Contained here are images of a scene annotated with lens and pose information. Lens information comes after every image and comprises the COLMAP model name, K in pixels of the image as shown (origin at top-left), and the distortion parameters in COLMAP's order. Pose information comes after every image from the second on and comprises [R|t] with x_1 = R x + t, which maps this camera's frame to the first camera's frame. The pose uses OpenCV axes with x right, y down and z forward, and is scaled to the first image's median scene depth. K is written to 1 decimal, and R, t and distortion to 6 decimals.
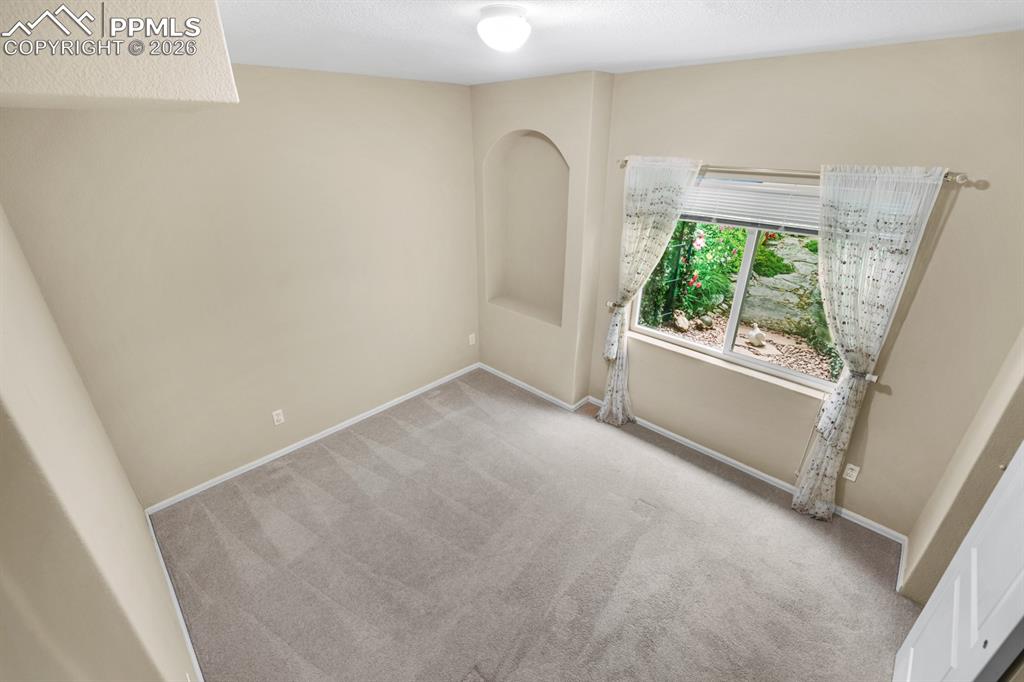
lens RADIAL K [[448.2, 0, 511.4], [0, 448.2, 345.3], [0, 0, 1]] dist [-0.039279, 0.012712]
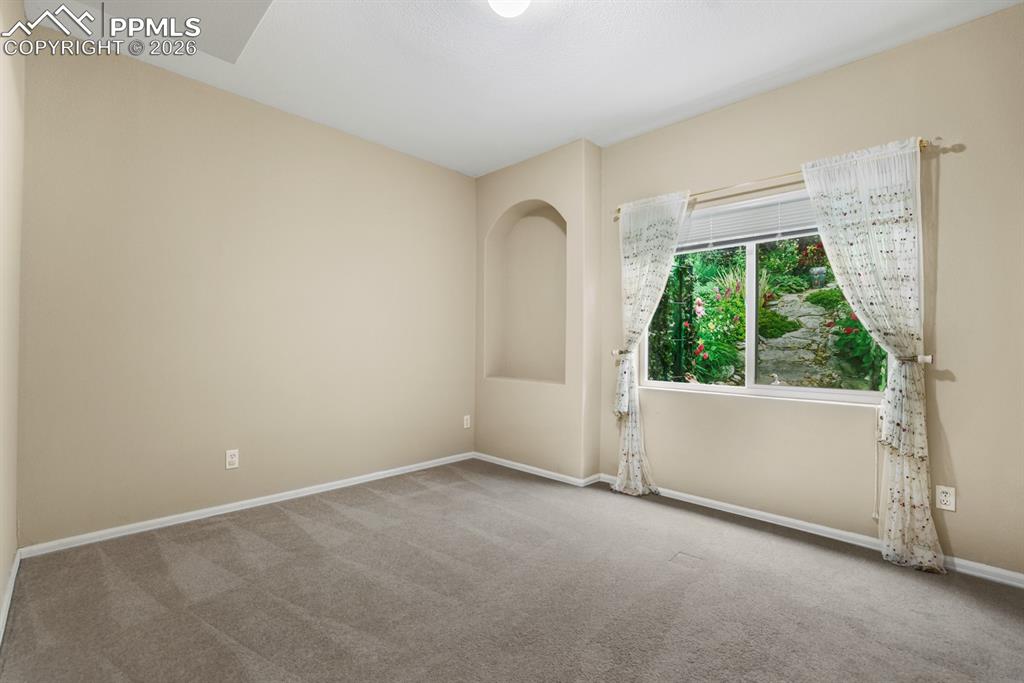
lens RADIAL K [[448.2, 0, 508.8], [0, 448.2, 322.2], [0, 0, 1]] dist [-0.039279, 0.012712]
pose [[0.999959, 0.008966, -0.001084, -0.005816], [-0.008552, 0.901540, -0.432610, 0.328144], [-0.002901, 0.432602, 0.901580, 0.156604]]
